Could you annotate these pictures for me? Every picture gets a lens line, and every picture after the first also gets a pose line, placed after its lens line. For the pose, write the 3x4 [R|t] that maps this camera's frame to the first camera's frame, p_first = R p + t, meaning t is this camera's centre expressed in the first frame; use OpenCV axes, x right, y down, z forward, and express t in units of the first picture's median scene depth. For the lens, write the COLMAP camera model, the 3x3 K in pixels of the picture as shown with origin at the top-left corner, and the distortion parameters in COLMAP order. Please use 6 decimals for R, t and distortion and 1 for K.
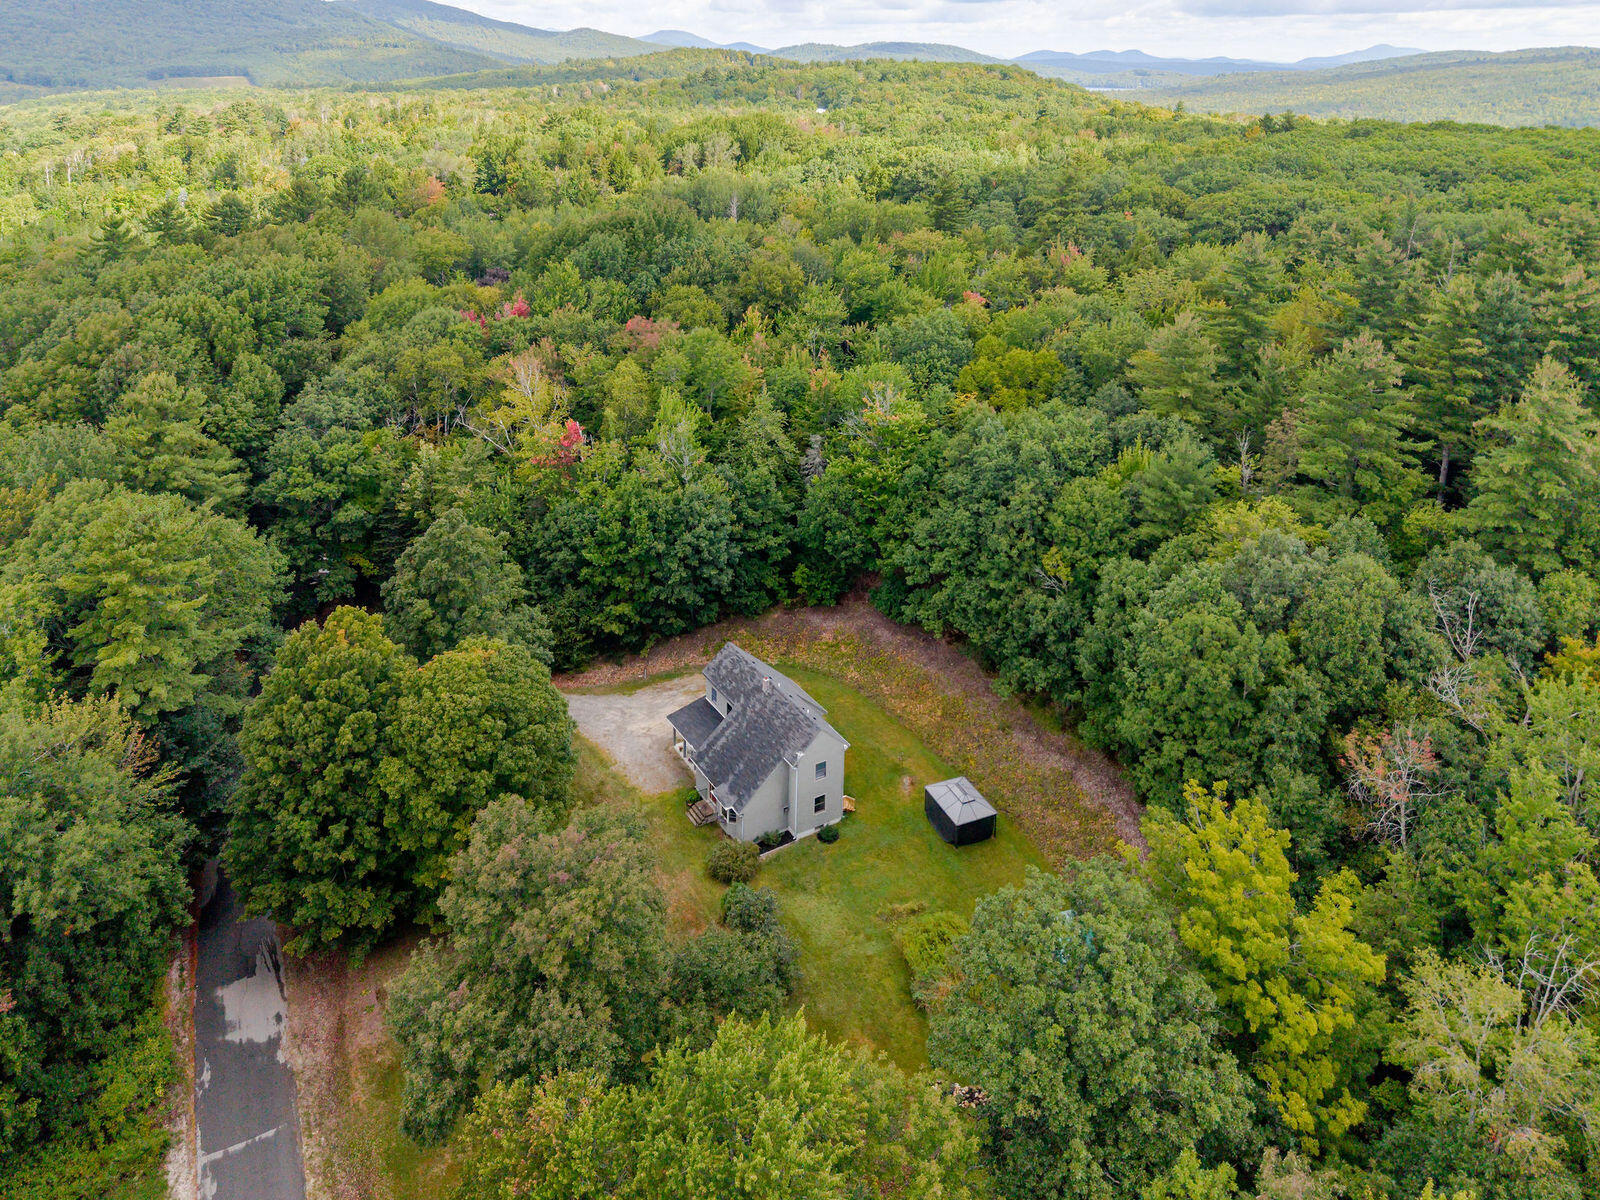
lens RADIAL K [[1198.9, 0, 802.5], [0, 1198.9, 246.6], [0, 0, 1]] dist [0.028616, -0.014237]
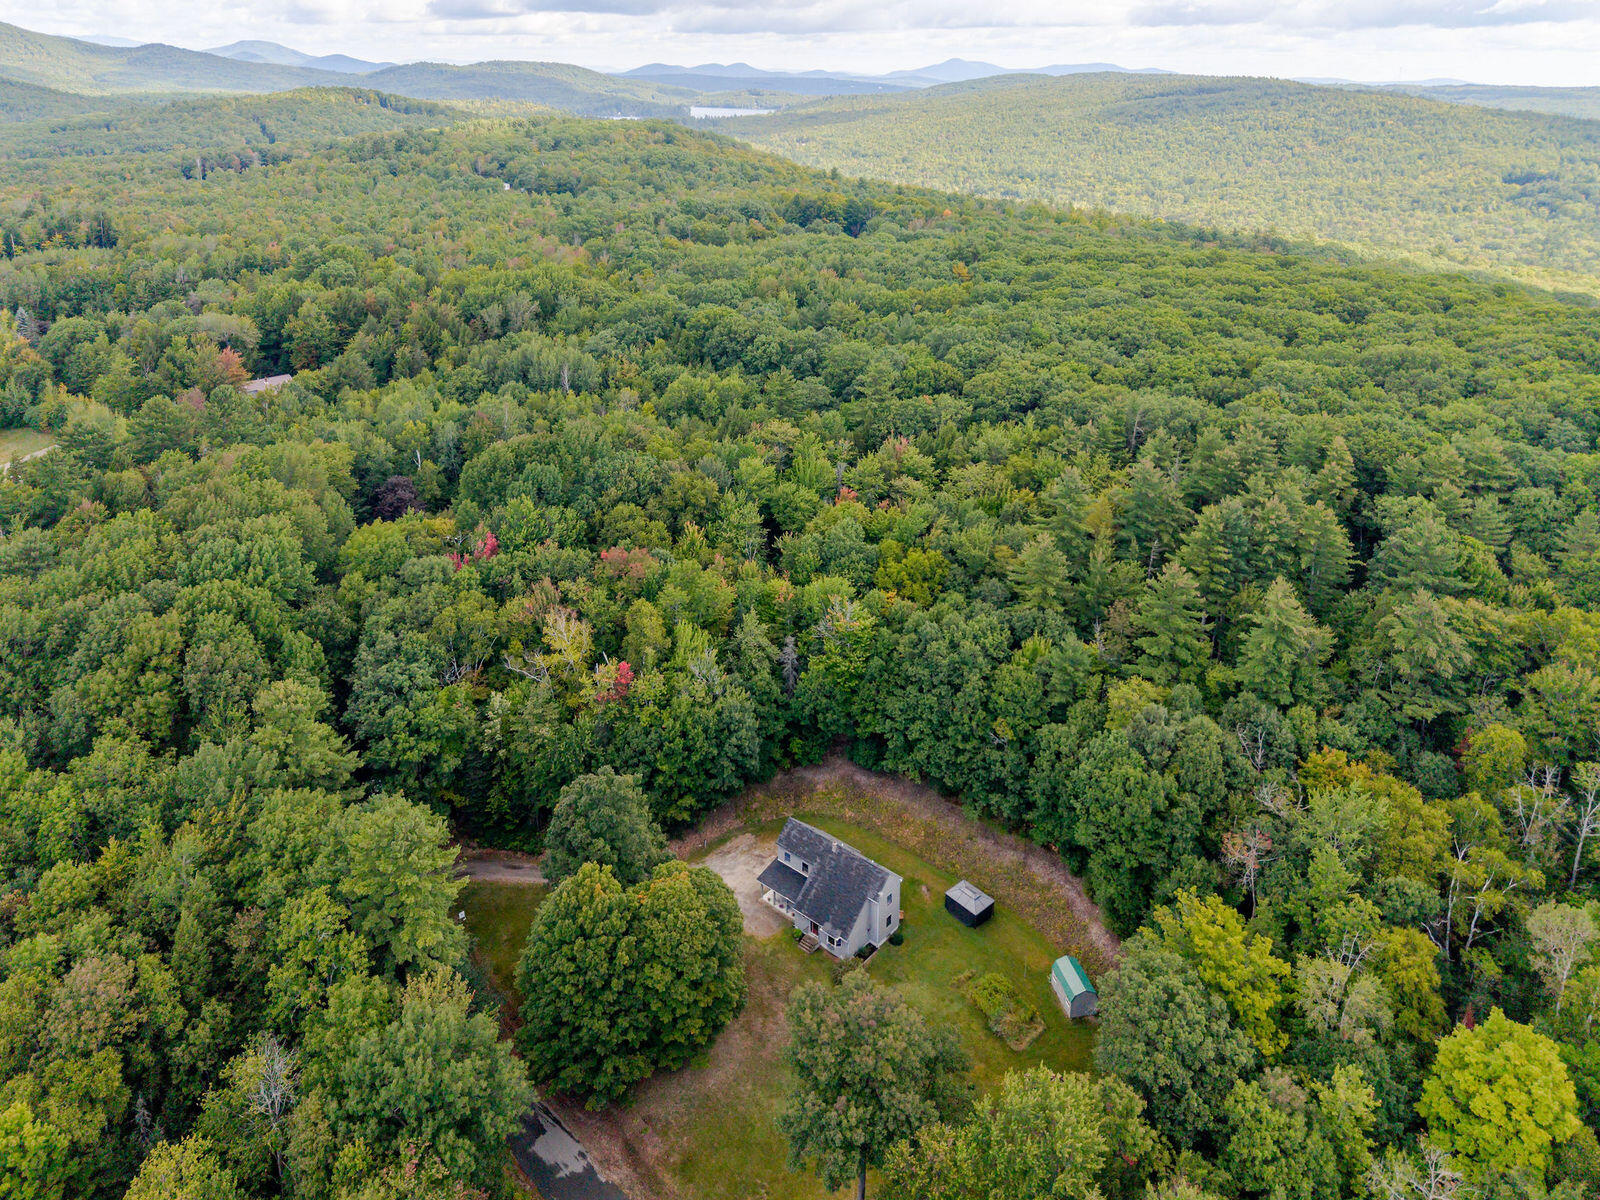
lens RADIAL K [[1206.7, 0, 792.4], [0, 1206.7, 273.9], [0, 0, 1]] dist [0.016594, -0.010686]
pose [[0.947936, -0.065638, 0.311622, -0.527809], [0.055045, 0.997571, 0.042678, -0.429686], [-0.313667, -0.023303, 0.949247, -0.403058]]
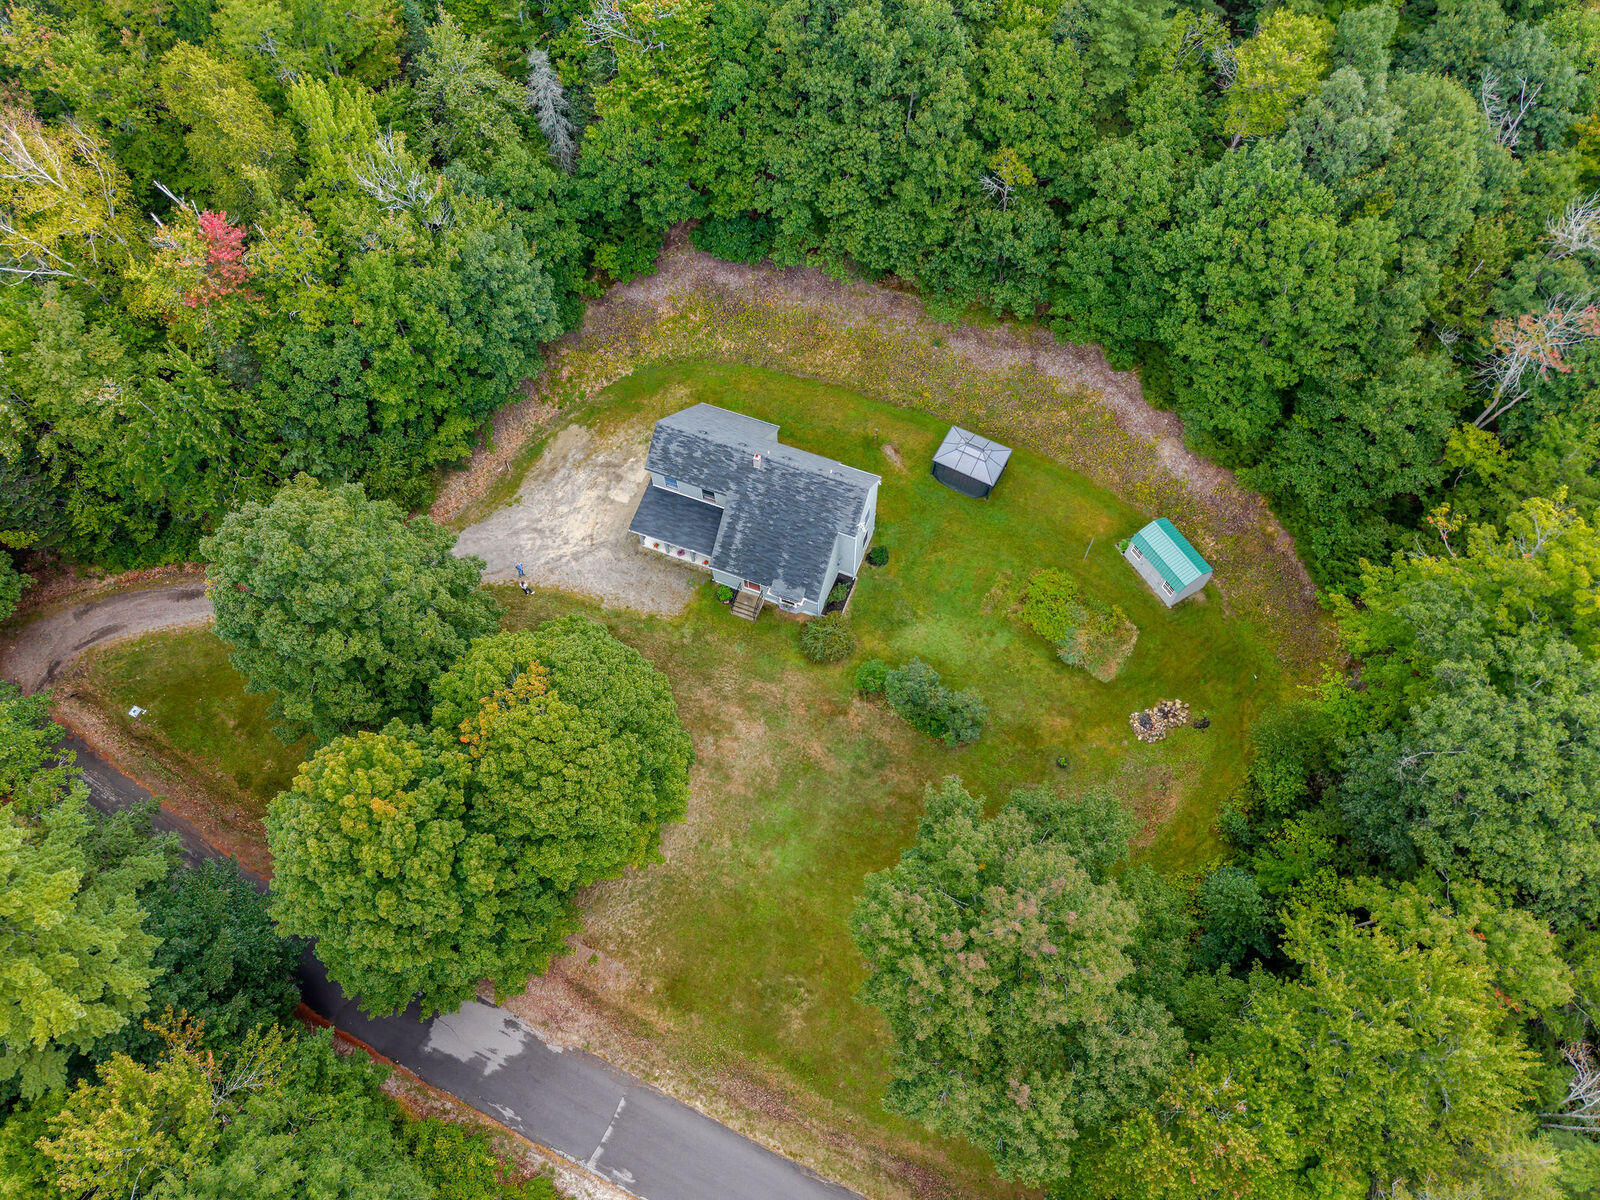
lens RADIAL K [[1075.5, 0, 800.0], [0, 1075.5, 600.0], [0, 0, 1]] dist [-0.000621, -0.004289]
pose [[0.786108, -0.551072, 0.279917, -0.281927], [0.114641, 0.575013, 0.810073, -0.182100], [-0.607365, -0.604715, 0.515198, 0.579926]]
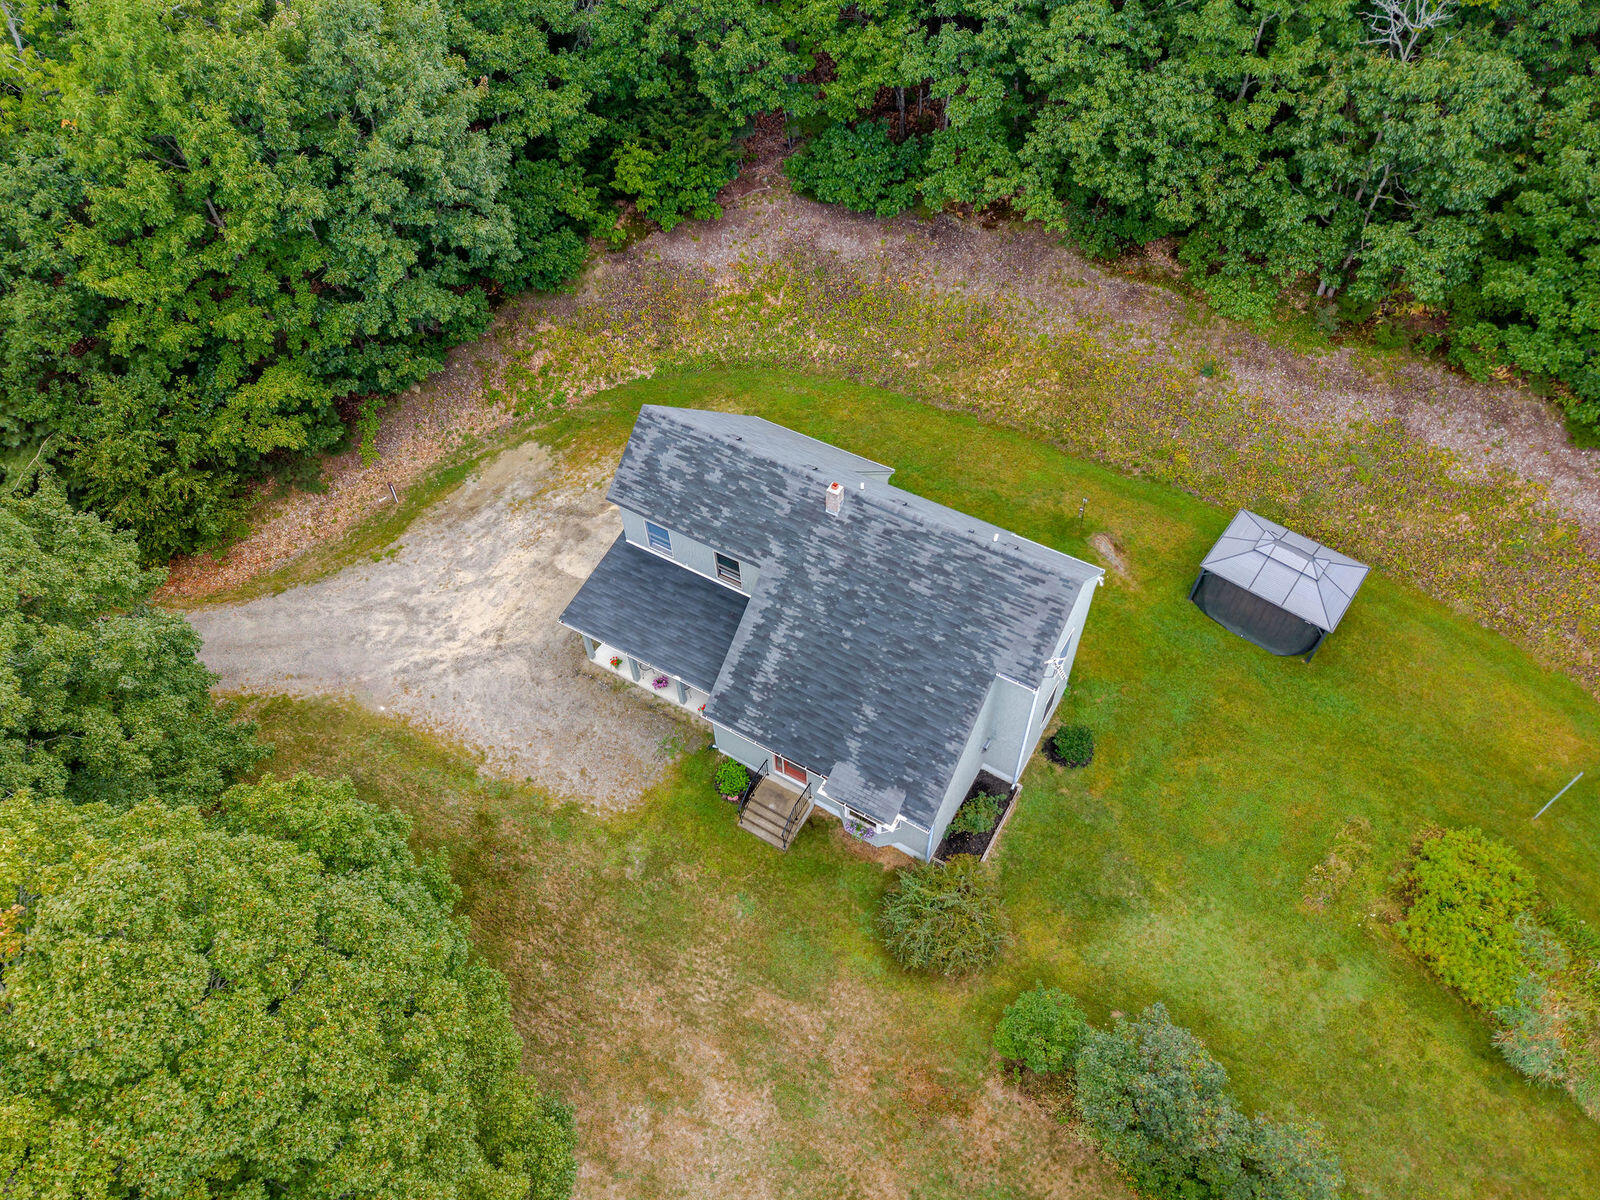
lens RADIAL K [[1083.6, 0, 800.0], [0, 1083.6, 600.0], [0, 0, 1]] dist [0.050461, -0.036507]
pose [[0.878078, -0.388604, 0.279223, -0.158093], [0.105450, 0.726314, 0.679226, 0.162280], [-0.466753, -0.566969, 0.678739, 0.800174]]
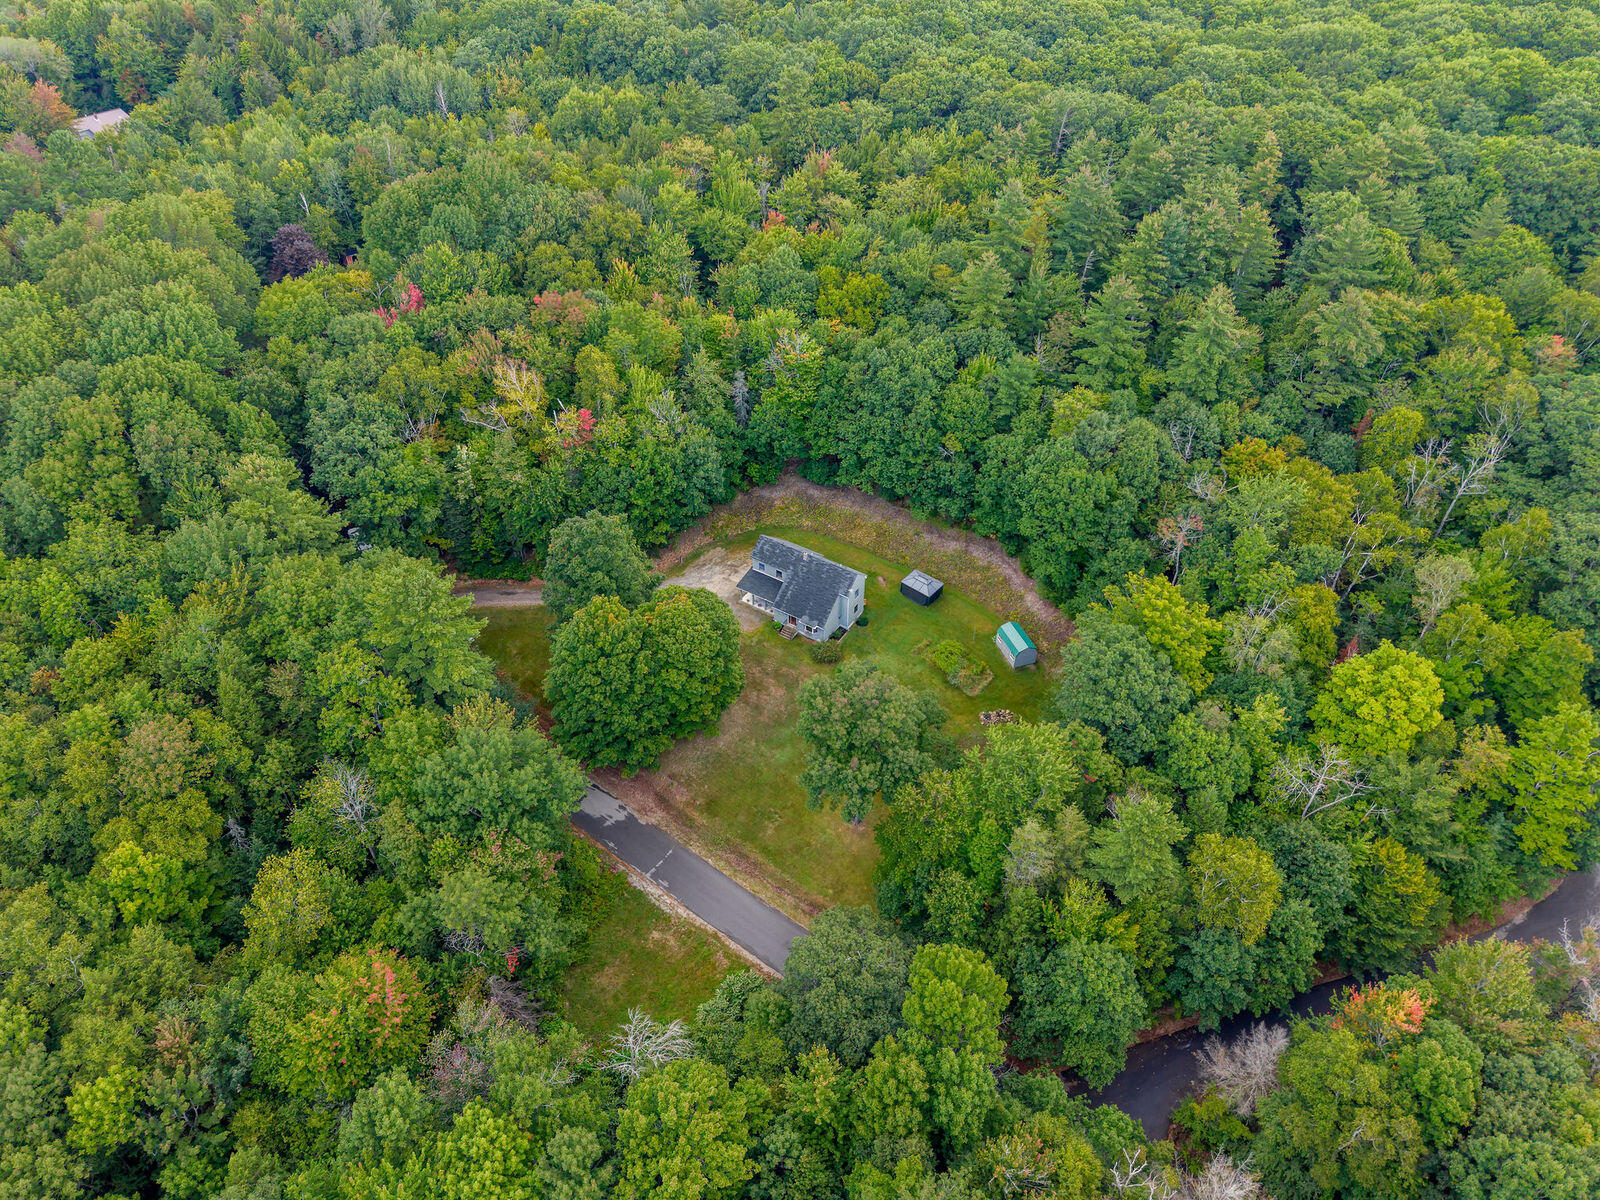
lens RADIAL K [[1124.9, 0, 790.9], [0, 1124.9, 567.4], [0, 0, 1]] dist [0.062321, -0.094219]
pose [[0.896832, -0.289683, 0.334330, -0.602153], [0.080391, 0.849908, 0.520763, -0.450111], [-0.435006, -0.440160, 0.785512, -0.219107]]
